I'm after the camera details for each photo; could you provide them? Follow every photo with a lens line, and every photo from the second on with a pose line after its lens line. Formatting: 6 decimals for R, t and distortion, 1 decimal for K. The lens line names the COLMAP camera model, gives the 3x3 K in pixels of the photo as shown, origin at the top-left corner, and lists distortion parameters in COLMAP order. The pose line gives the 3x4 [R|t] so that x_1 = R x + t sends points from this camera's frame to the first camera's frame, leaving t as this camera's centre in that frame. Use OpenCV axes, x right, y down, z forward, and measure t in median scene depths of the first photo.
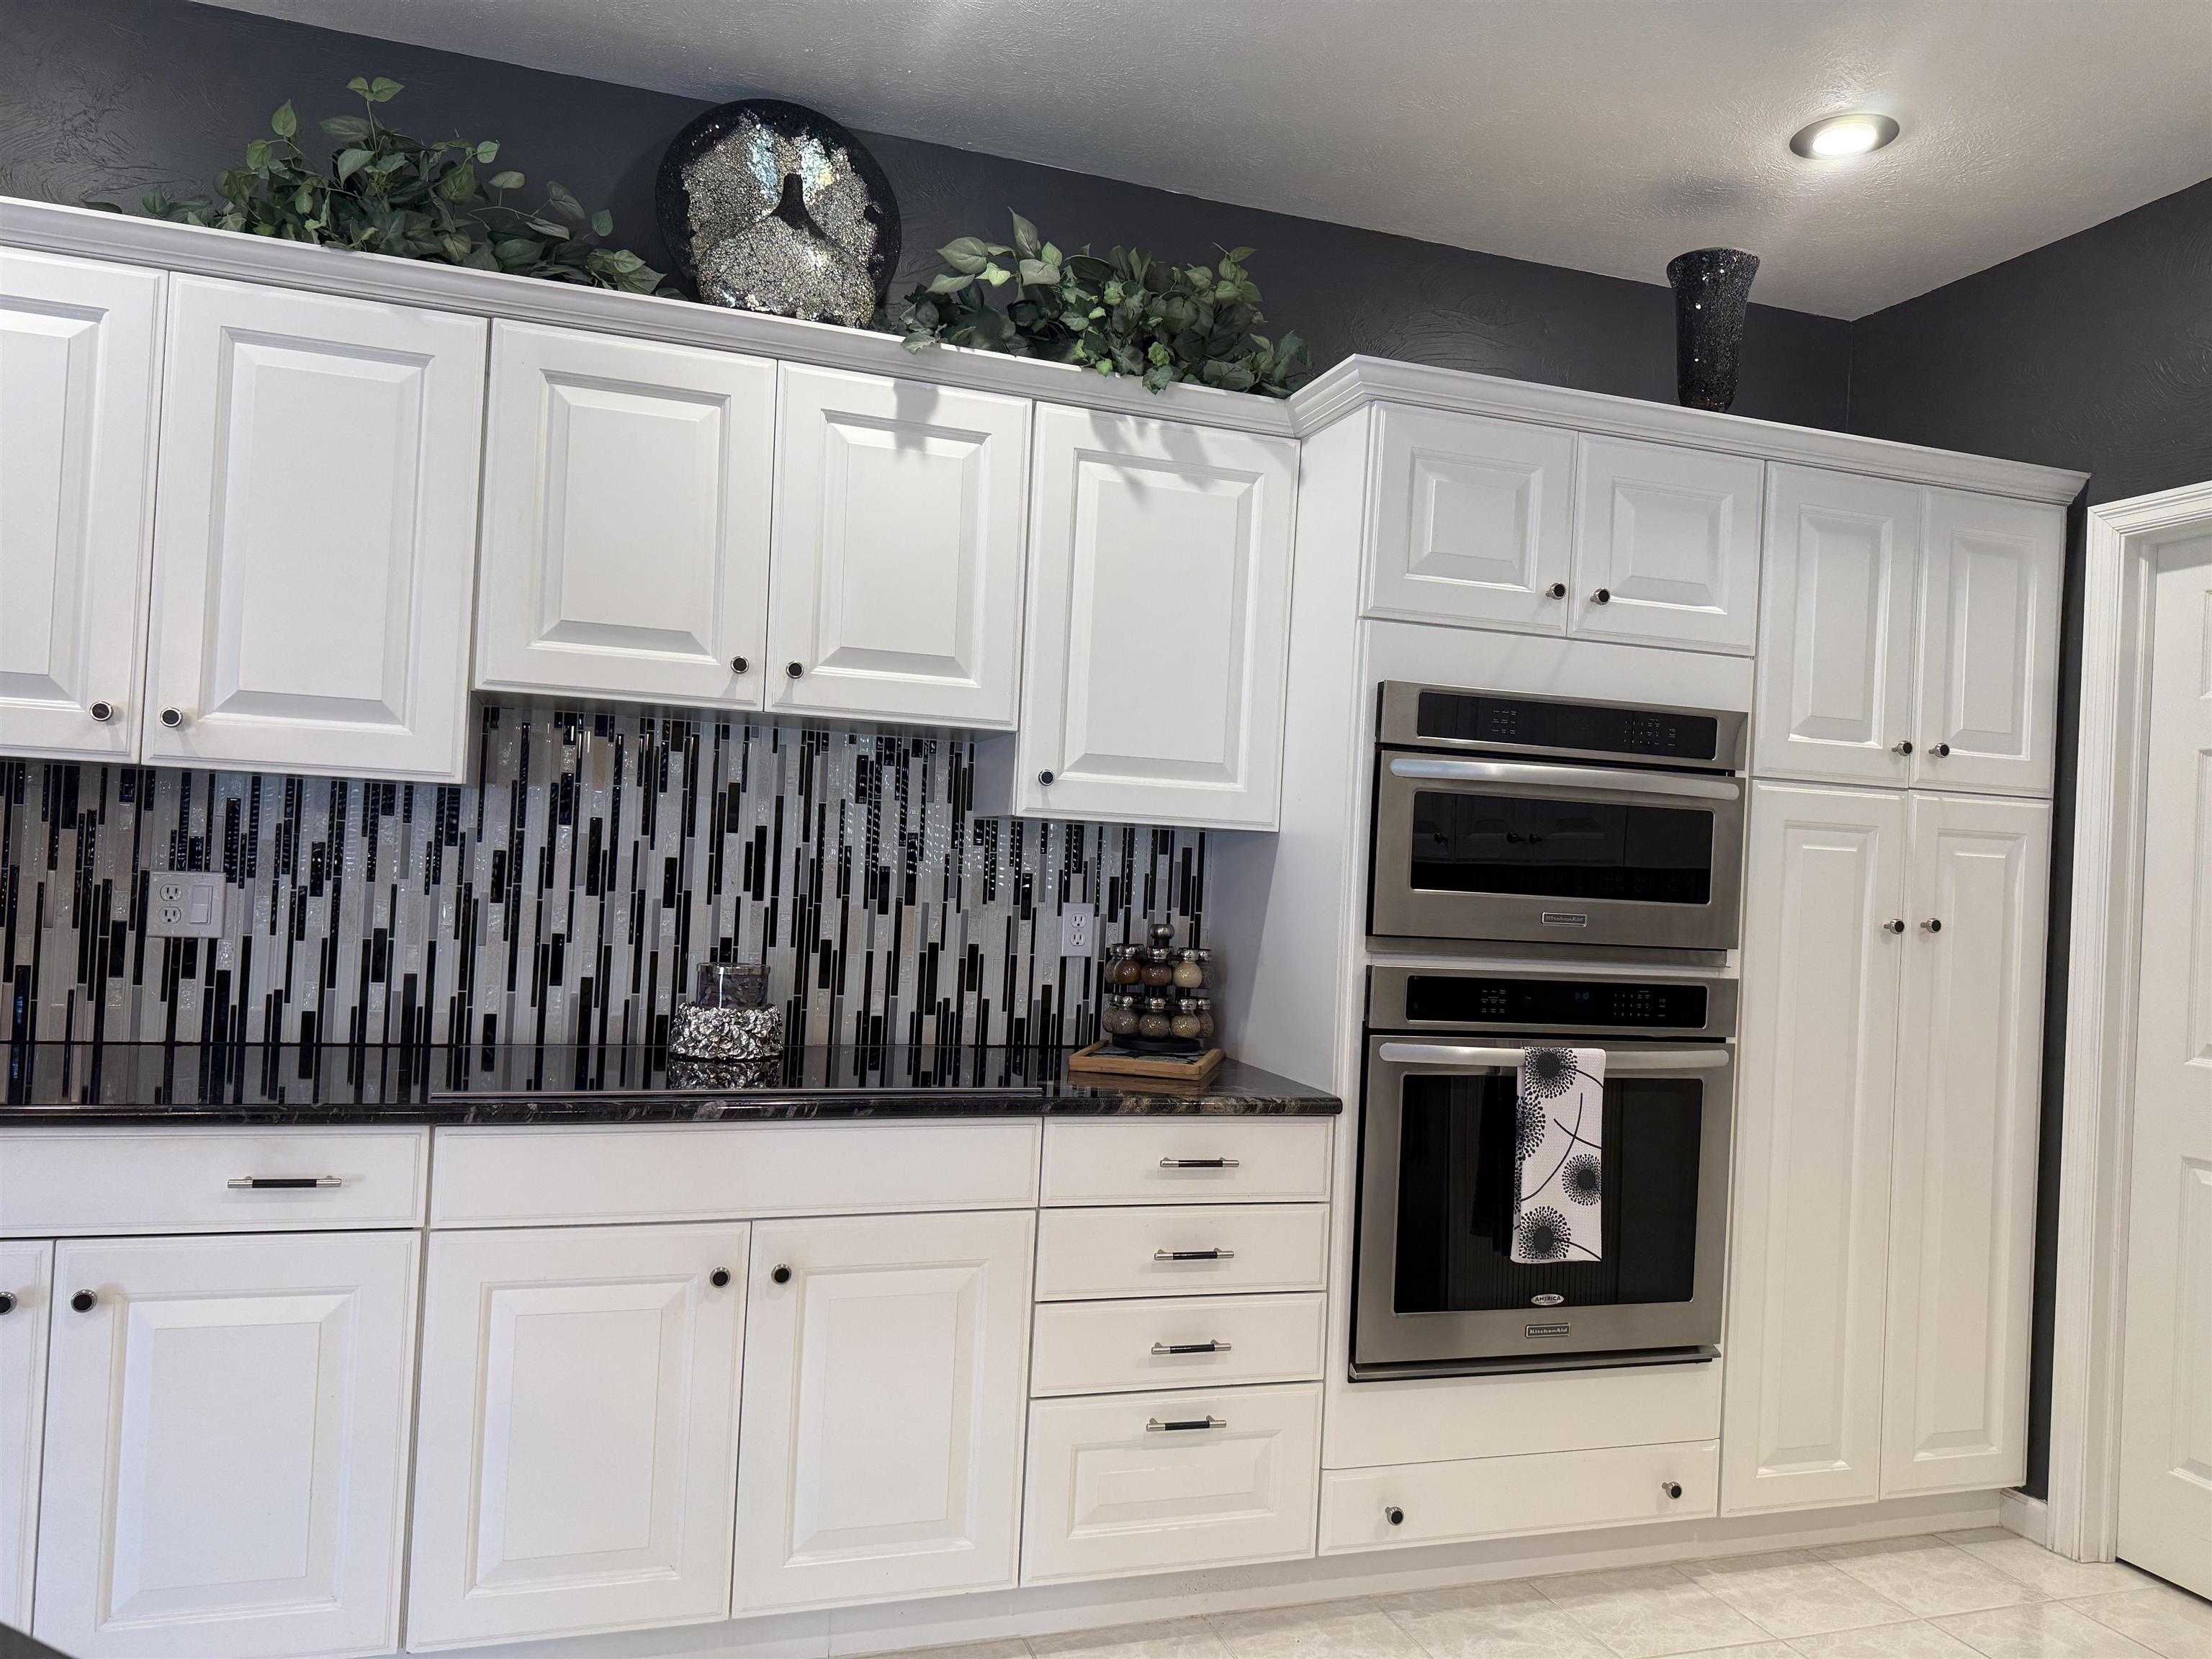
lens RADIAL K [[1560.8, 0, 1126.1], [0, 1560.8, 836.1], [0, 0, 1]] dist [0.080055, -0.086482]
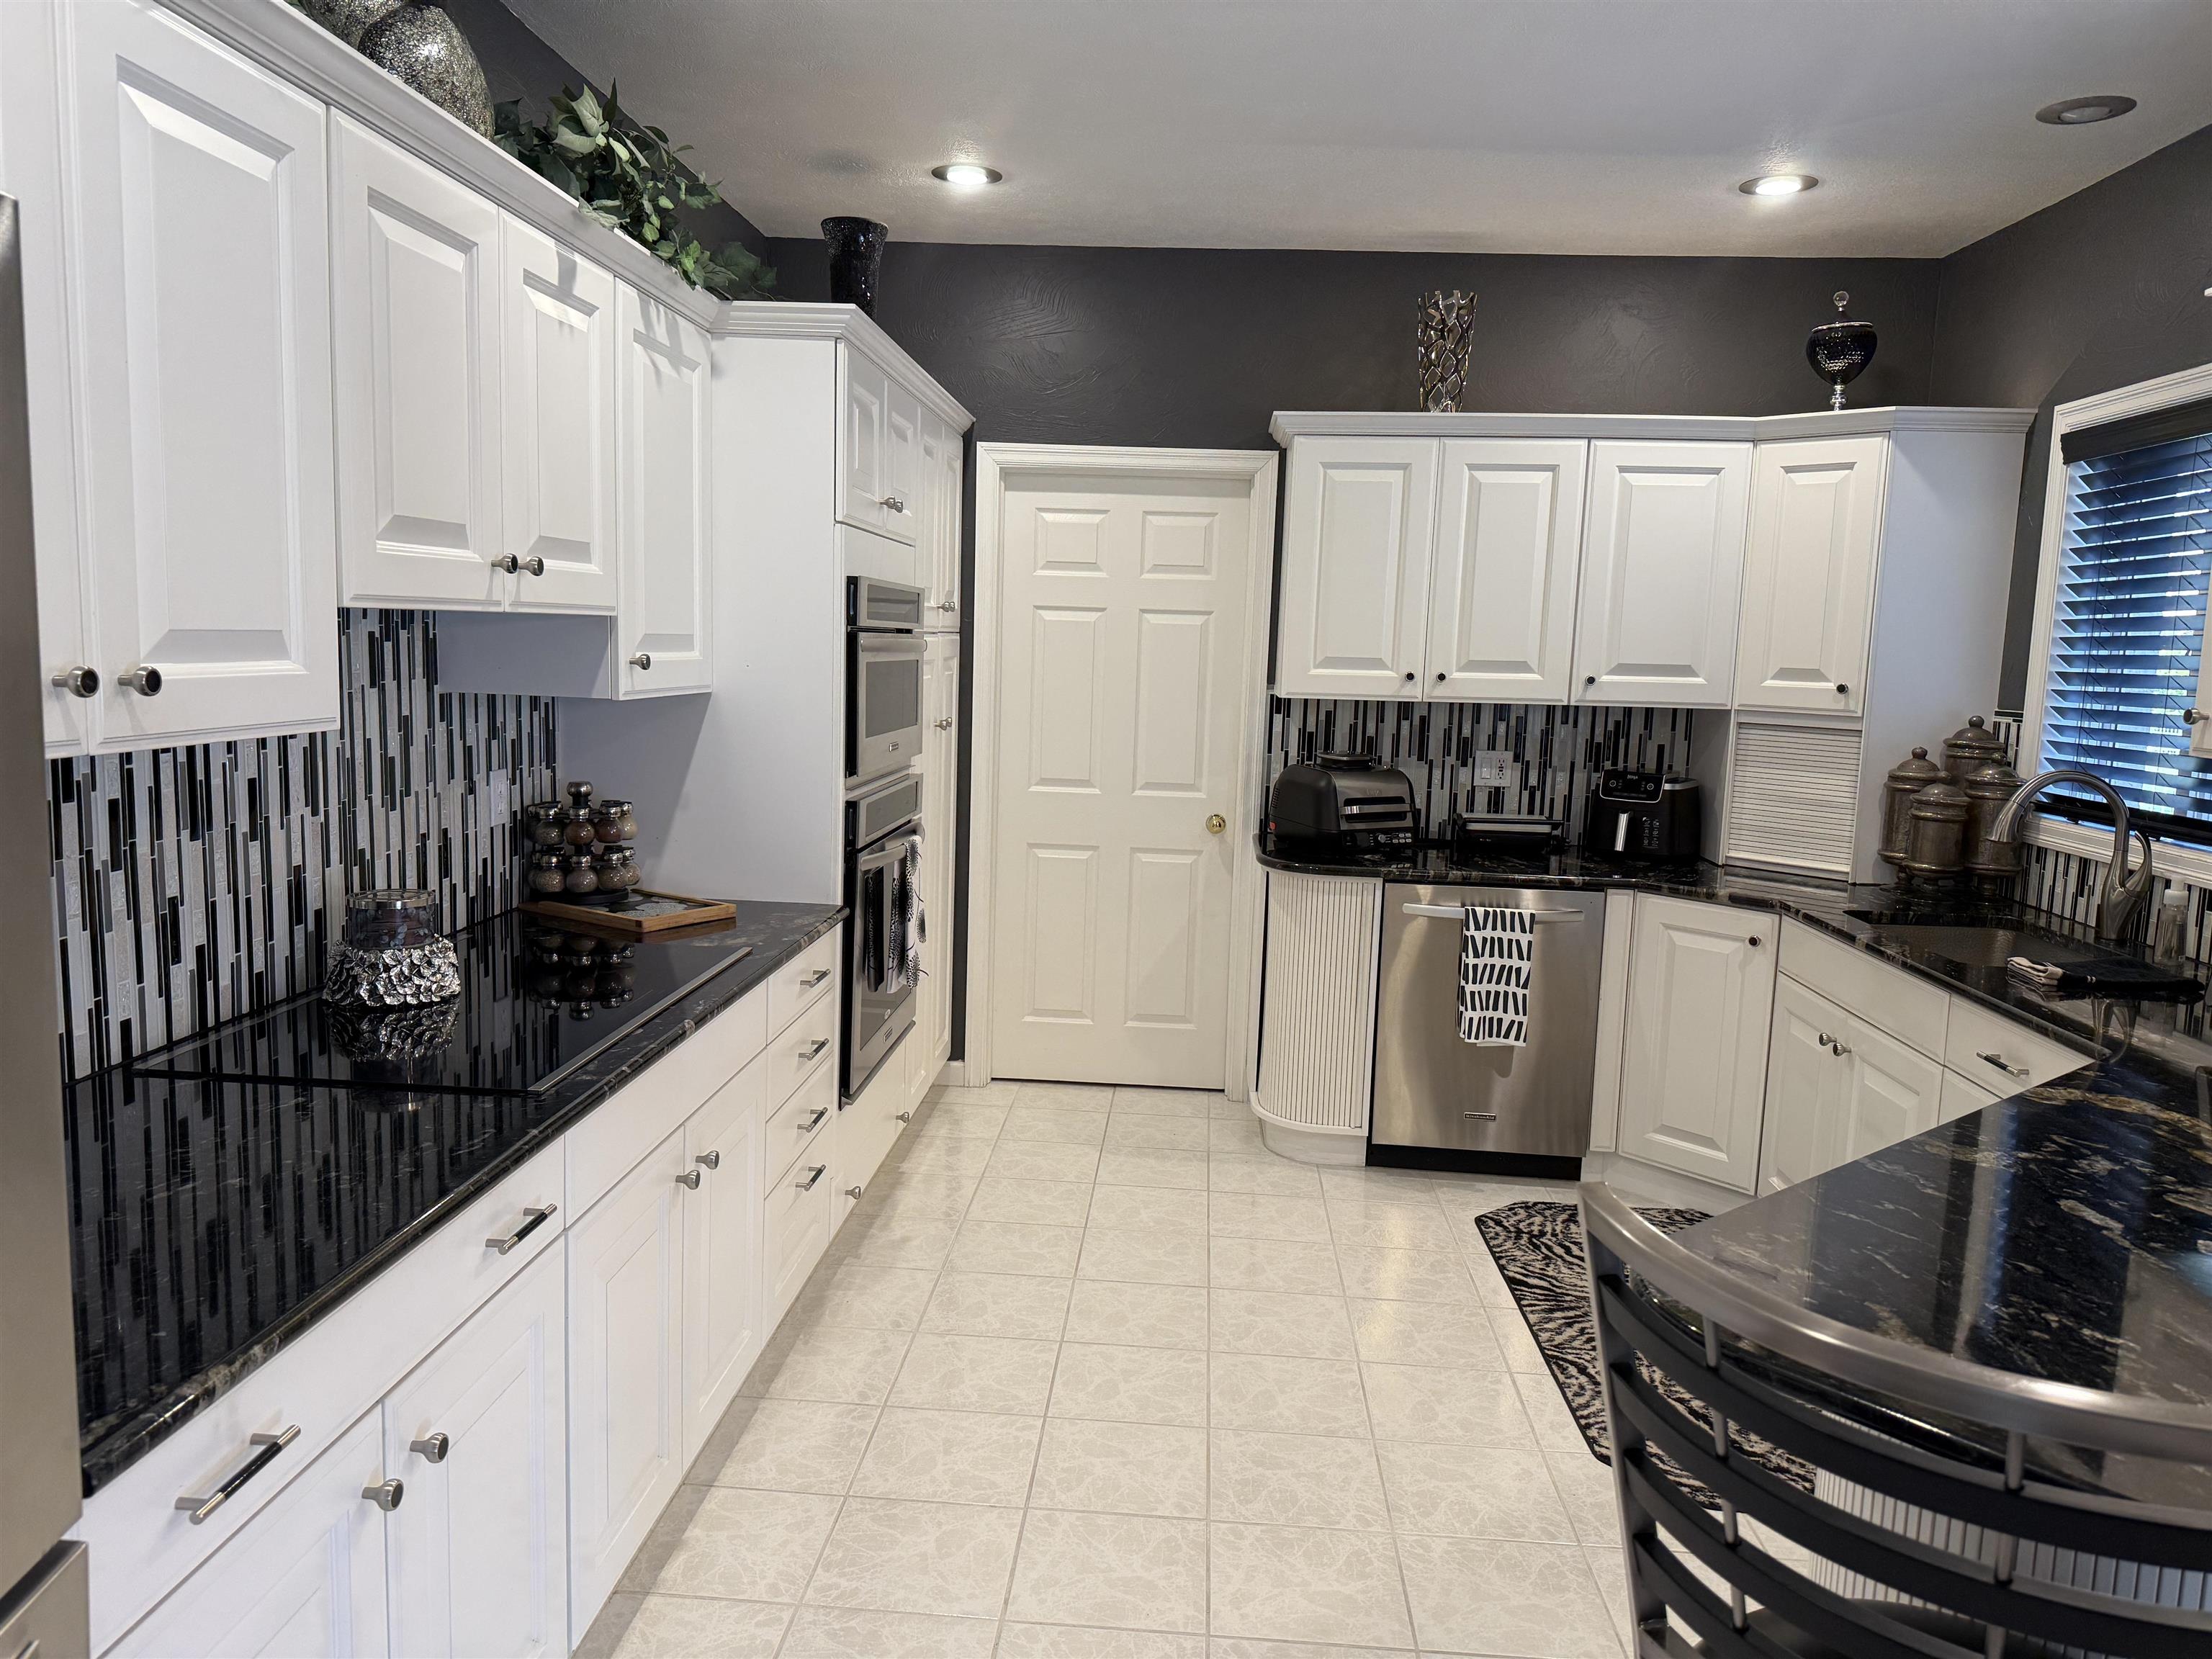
lens RADIAL K [[1560.8, 0, 1112.8], [0, 1560.8, 836.1], [0, 0, 1]] dist [0.080055, -0.086482]
pose [[0.377827, -0.155523, 0.912721, -0.867208], [-0.029201, 0.983300, 0.179637, -0.115061], [-0.925416, -0.094524, 0.366976, 0.300484]]
